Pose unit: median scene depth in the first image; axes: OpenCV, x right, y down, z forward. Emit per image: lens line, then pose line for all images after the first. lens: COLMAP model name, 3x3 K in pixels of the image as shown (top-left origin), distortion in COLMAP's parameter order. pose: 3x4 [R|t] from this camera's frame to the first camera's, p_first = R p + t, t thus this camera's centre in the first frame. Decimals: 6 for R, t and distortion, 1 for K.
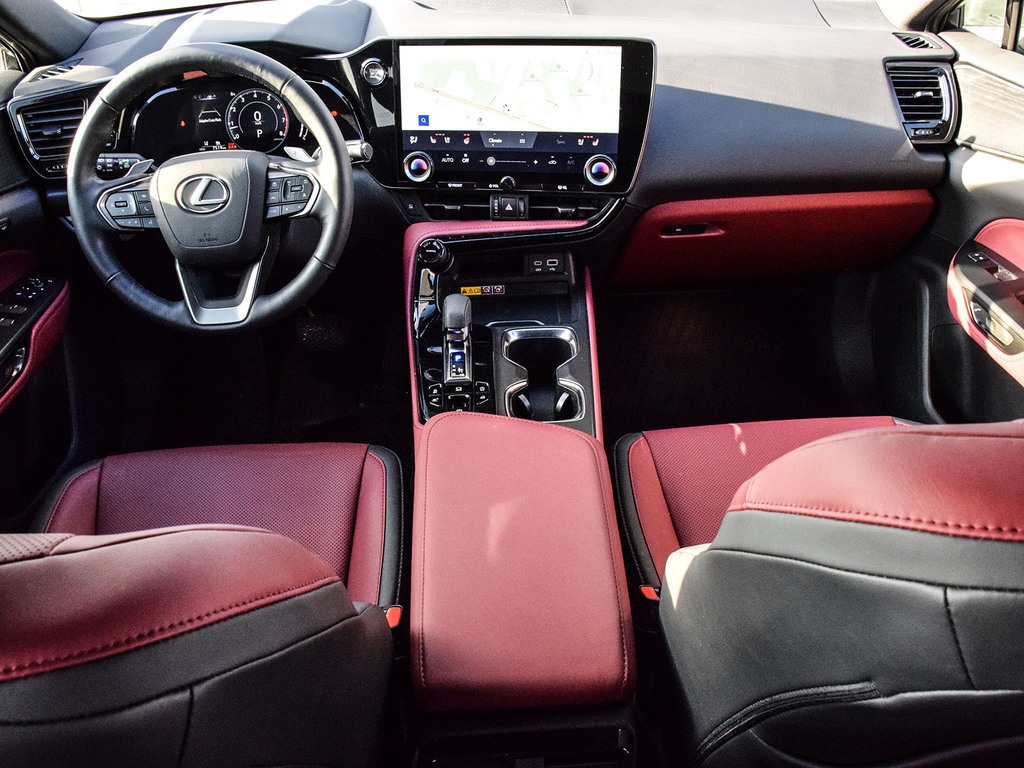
lens RADIAL K [[913.9, 0, 512.0], [0, 913.9, 384.0], [0, 0, 1]] dist [-0.148541, 0.116157]
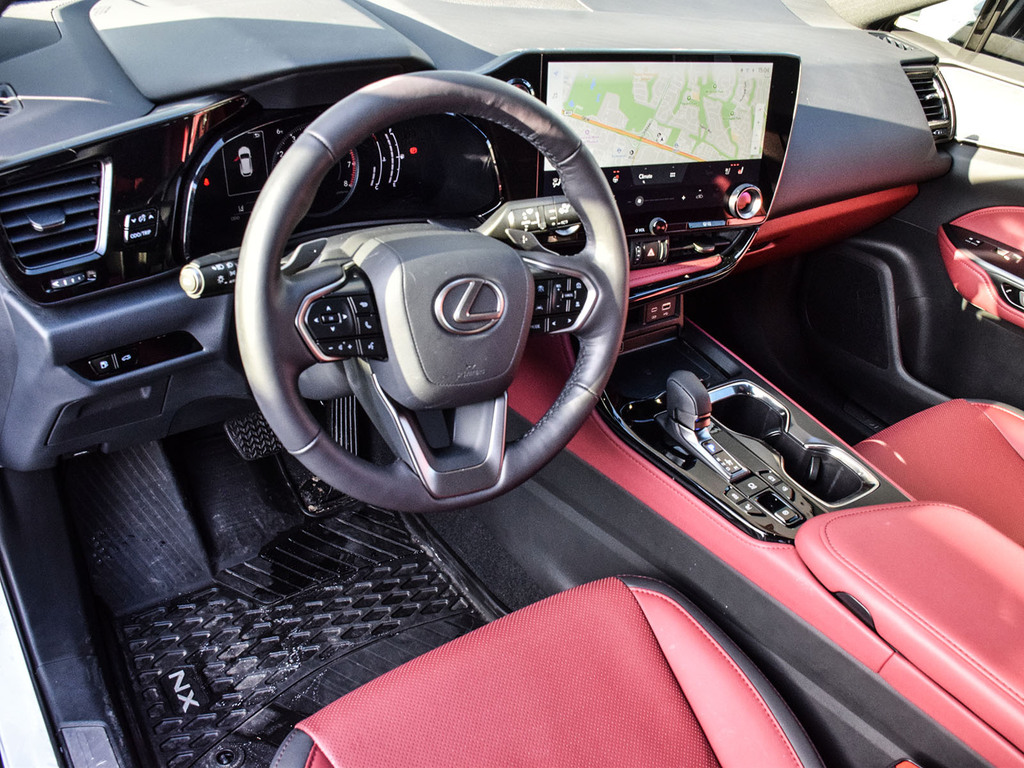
lens RADIAL K [[913.9, 0, 512.0], [0, 913.9, 384.0], [0, 0, 1]] dist [-0.148541, 0.116157]
pose [[0.834743, -0.204983, 0.511063, -0.578265], [0.176710, 0.978759, 0.103943, -0.189693], [-0.521515, 0.003544, 0.853235, 0.357107]]
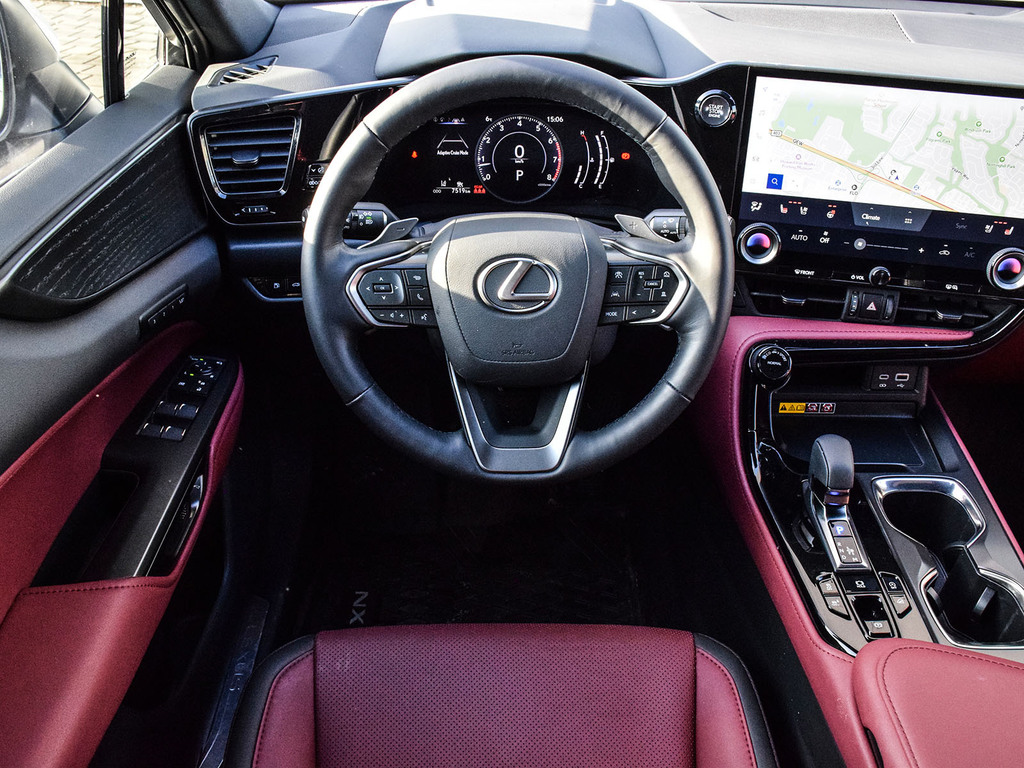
lens RADIAL K [[913.9, 0, 512.0], [0, 913.9, 384.0], [0, 0, 1]] dist [-0.148541, 0.116157]
pose [[0.998511, 0.054528, 0.001314, -0.299072], [-0.054537, 0.998474, 0.008730, -0.124674], [-0.000836, -0.008789, 0.999961, 0.279320]]
